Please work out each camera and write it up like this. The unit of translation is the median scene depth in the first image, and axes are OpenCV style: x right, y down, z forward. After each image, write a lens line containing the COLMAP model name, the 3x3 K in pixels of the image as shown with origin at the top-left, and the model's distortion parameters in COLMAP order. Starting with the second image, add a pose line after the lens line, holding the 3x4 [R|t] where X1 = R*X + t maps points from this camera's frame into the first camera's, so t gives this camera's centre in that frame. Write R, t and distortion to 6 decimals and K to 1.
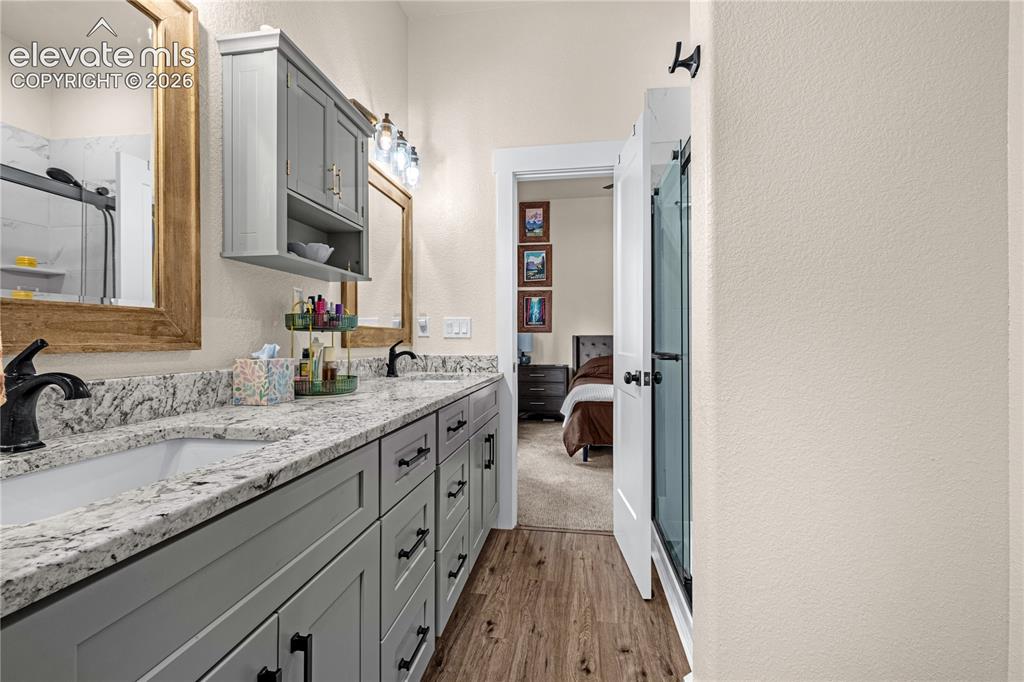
lens RADIAL K [[428.6, 0, 512.0], [0, 428.6, 341.0], [0, 0, 1]] dist [0.000626, -0.000010]
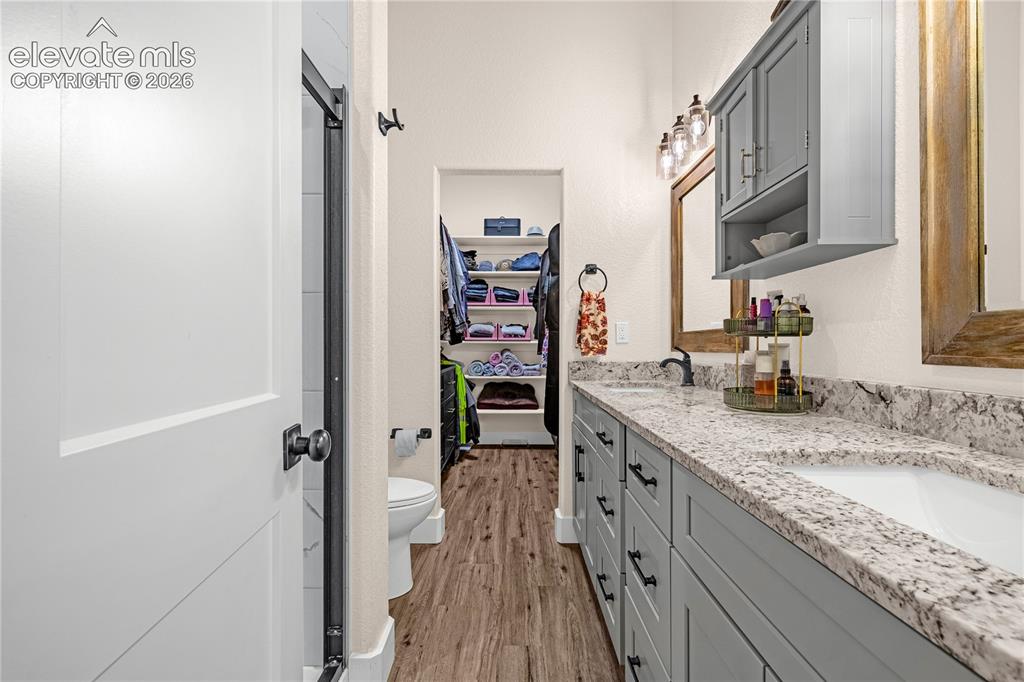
lens RADIAL K [[428.6, 0, 512.0], [0, 428.6, 341.0], [0, 0, 1]] dist [0.000626, -0.000010]
pose [[-0.987511, -0.002211, -0.157534, 0.178185], [-0.000907, 0.999965, -0.008352, -0.005040], [0.157546, -0.008105, -0.987478, 1.628817]]
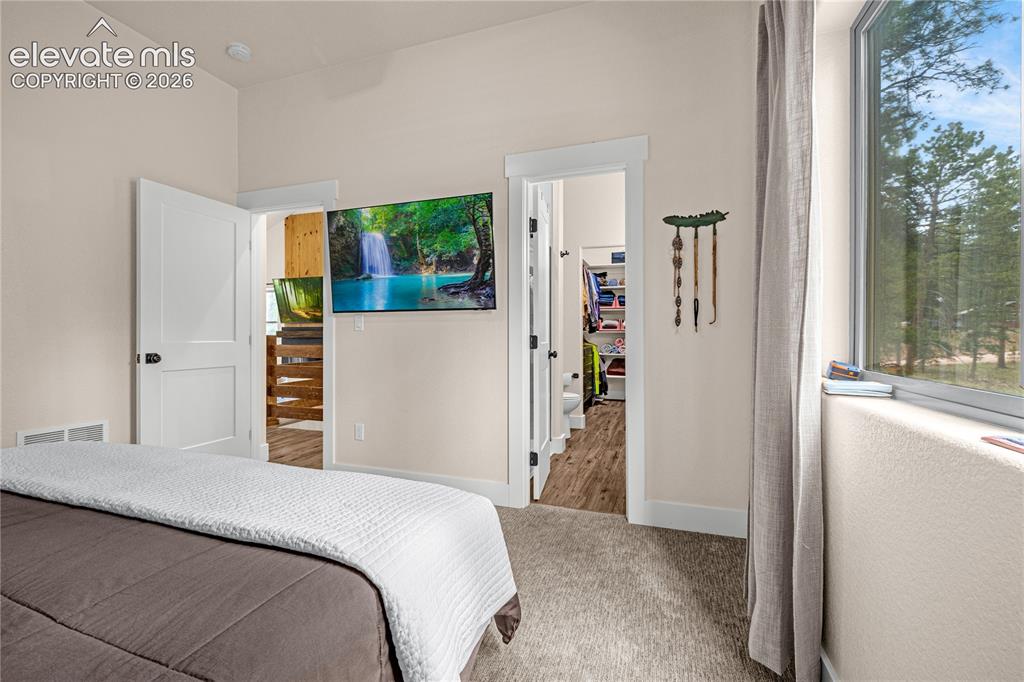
lens RADIAL K [[428.6, 0, 512.0], [0, 428.6, 341.0], [0, 0, 1]] dist [0.000626, -0.000010]
pose [[-0.984533, -0.002322, 0.175184, 0.153530], [0.000326, 0.999886, 0.015086, 0.004883], [-0.175199, 0.014910, -0.984420, 3.113290]]
